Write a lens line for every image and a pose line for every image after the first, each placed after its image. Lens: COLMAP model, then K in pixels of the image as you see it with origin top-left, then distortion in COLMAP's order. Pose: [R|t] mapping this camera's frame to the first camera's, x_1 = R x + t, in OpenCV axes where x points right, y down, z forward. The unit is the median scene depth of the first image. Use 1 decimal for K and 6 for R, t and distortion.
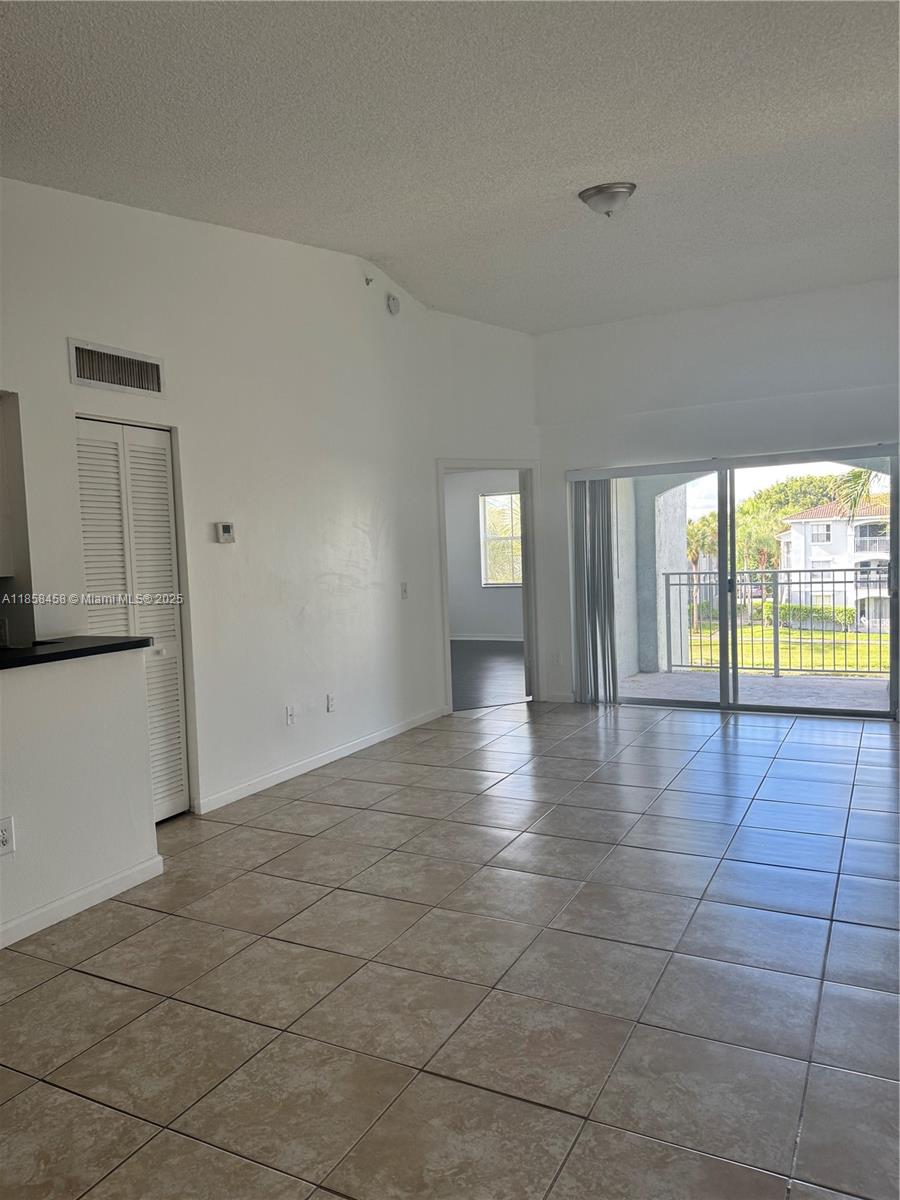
lens RADIAL K [[846.9, 0, 448.6], [0, 846.9, 603.8], [0, 0, 1]] dist [0.041161, -0.032200]
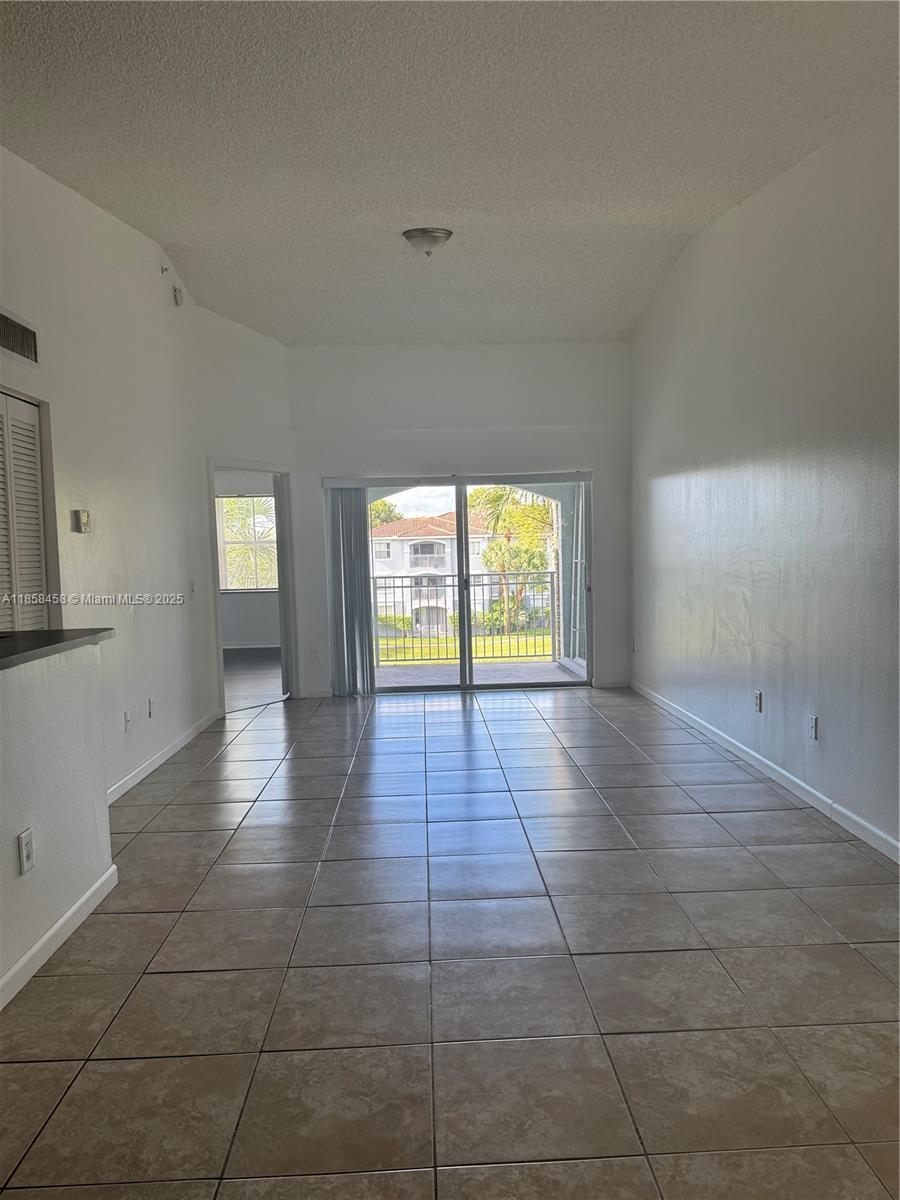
lens RADIAL K [[846.9, 0, 451.5], [0, 846.9, 593.9], [0, 0, 1]] dist [0.041161, -0.032200]
pose [[0.869162, -0.014949, 0.494301, -0.254378], [0.030585, 0.999254, -0.023561, 0.019195], [-0.493580, 0.035597, 0.868972, 0.005236]]
